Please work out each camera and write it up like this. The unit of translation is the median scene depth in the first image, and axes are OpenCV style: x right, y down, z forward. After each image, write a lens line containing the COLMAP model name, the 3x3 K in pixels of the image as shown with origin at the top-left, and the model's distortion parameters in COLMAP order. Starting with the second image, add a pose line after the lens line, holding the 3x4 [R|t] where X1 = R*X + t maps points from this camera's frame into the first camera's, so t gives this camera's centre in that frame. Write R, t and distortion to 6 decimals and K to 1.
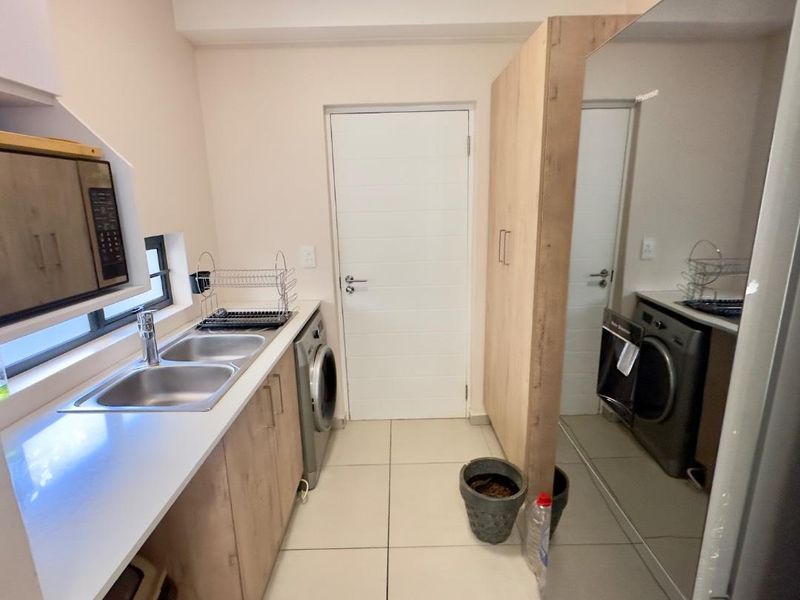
lens RADIAL K [[430.4, 0, 400.6], [0, 430.4, 299.9], [0, 0, 1]] dist [-0.002544, -0.000480]
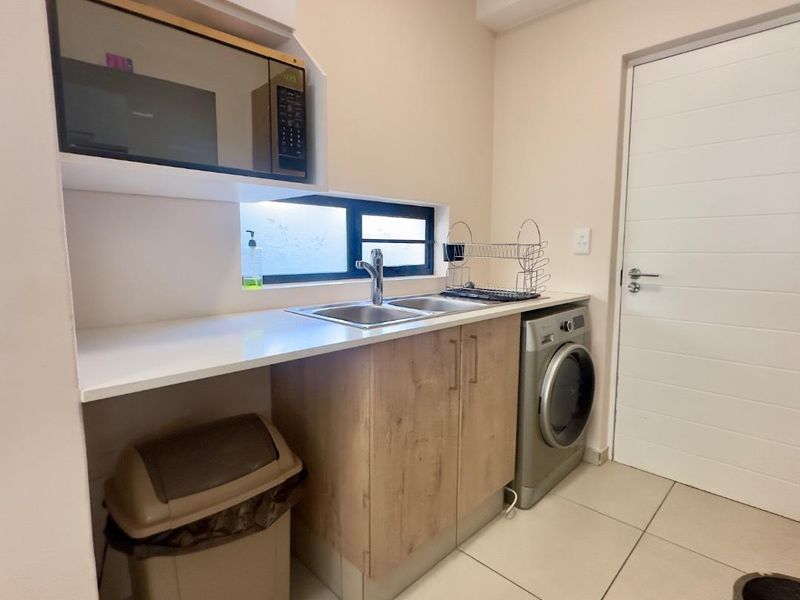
lens RADIAL K [[430.4, 0, 396.1], [0, 430.4, 299.4], [0, 0, 1]] dist [-0.002544, -0.000480]
pose [[0.701482, 0.106294, -0.704716, 0.164914], [-0.178783, 0.983442, -0.029628, 0.123795], [0.689898, 0.146775, 0.708871, 0.207374]]
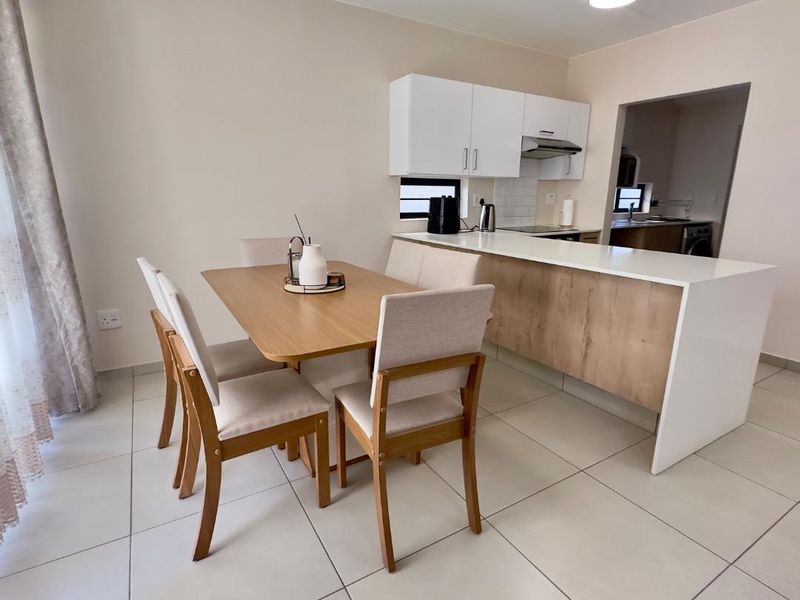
lens RADIAL K [[430.4, 0, 400.6], [0, 430.4, 302.9], [0, 0, 1]] dist [-0.002544, -0.000480]
pose [[0.500238, 0.235844, -0.833150, 1.078654], [-0.214035, 0.966013, 0.144944, 0.498370], [0.839018, 0.105817, 0.533715, -1.617731]]
